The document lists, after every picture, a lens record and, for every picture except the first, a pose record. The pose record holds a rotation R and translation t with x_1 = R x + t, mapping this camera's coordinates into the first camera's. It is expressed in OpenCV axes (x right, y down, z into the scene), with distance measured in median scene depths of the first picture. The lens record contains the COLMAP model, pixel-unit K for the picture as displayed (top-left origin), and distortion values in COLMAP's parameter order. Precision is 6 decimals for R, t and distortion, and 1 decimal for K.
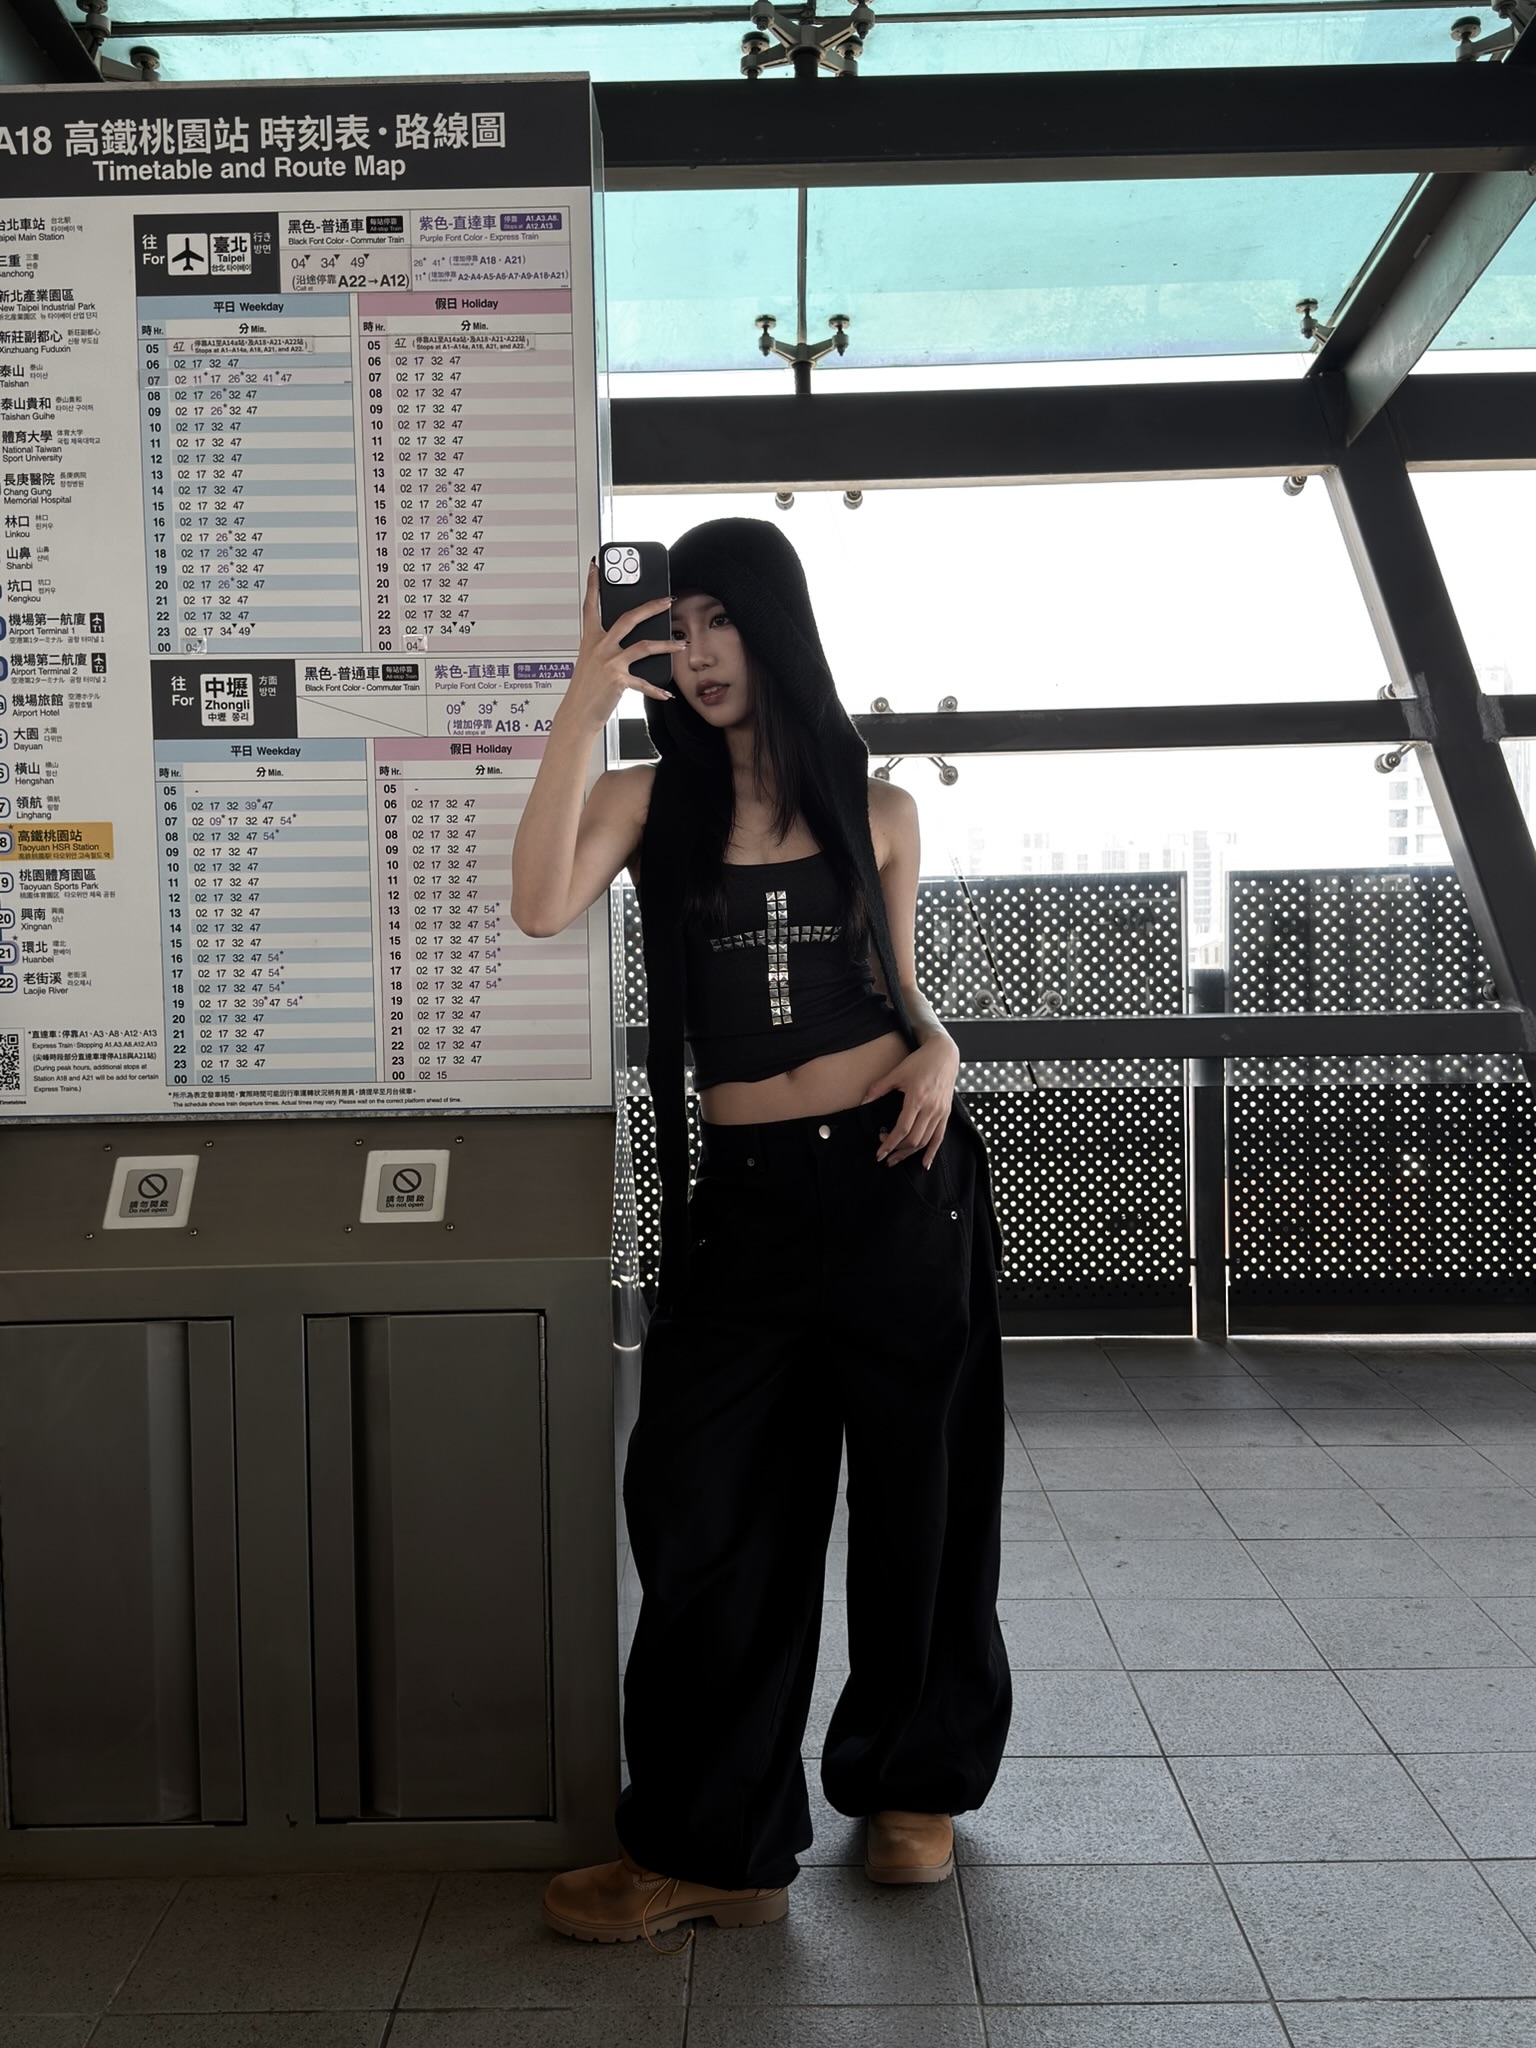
lens RADIAL K [[2103.0, 0, 760.1], [0, 2103.0, 1031.8], [0, 0, 1]] dist [0.217915, -0.554370]
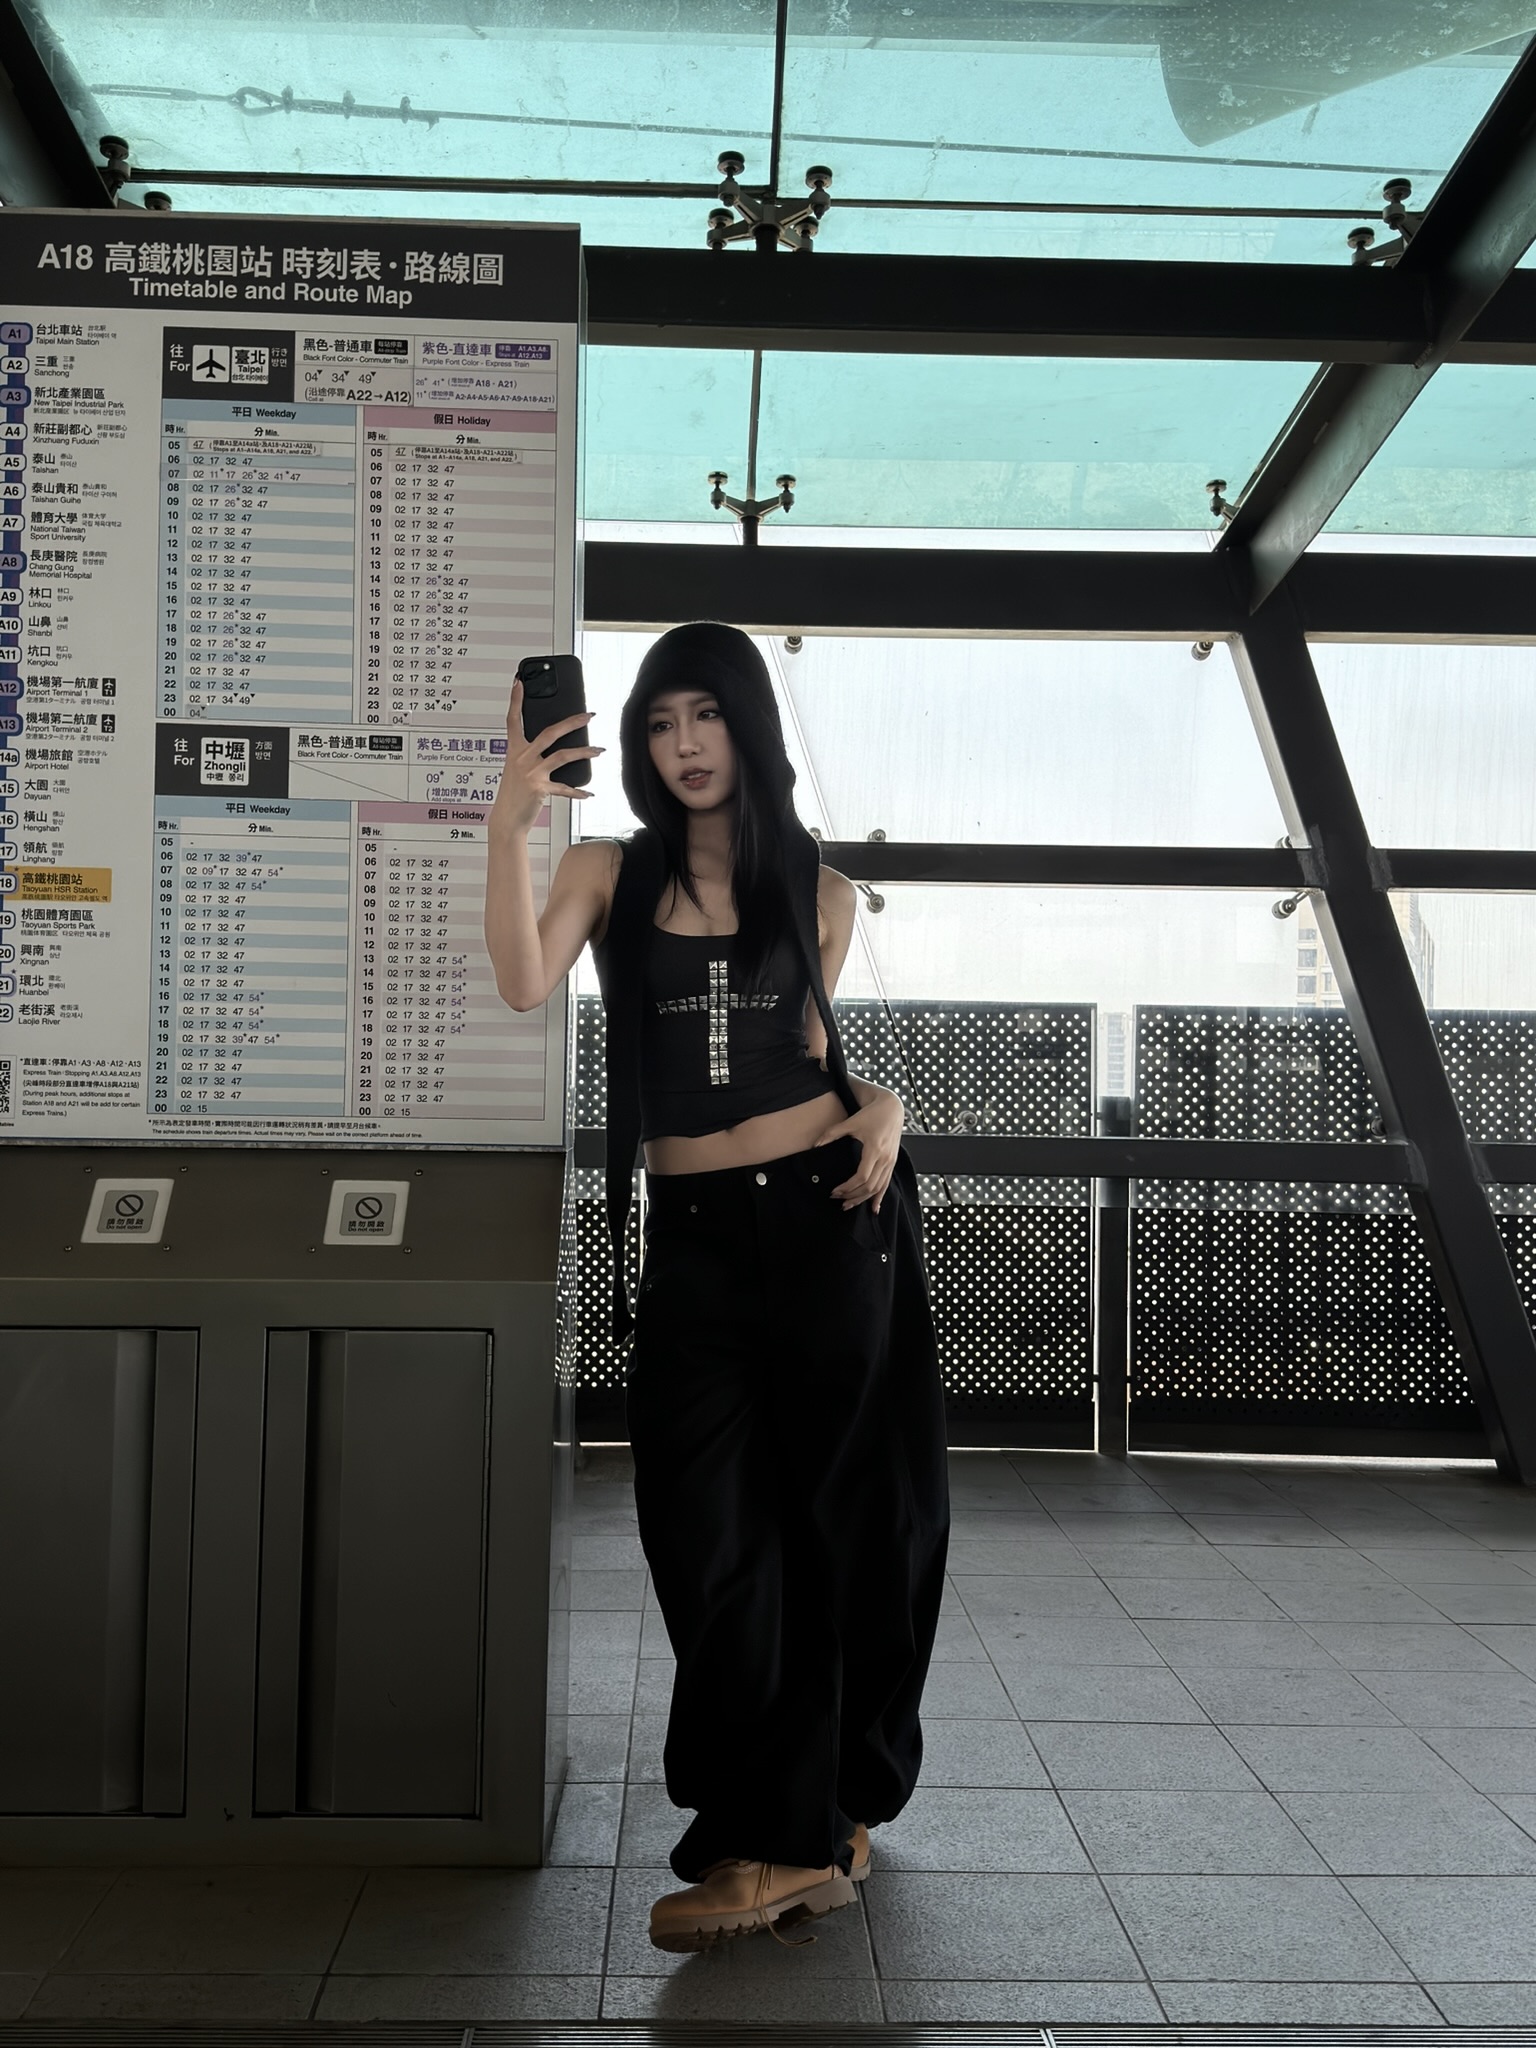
lens RADIAL K [[2103.0, 0, 760.1], [0, 2103.0, 1031.8], [0, 0, 1]] dist [0.217915, -0.554370]
pose [[0.998612, 0.036843, 0.037647, -0.011870], [-0.033677, 0.996103, -0.081514, 0.061692], [-0.040504, 0.080133, 0.995961, -0.087213]]
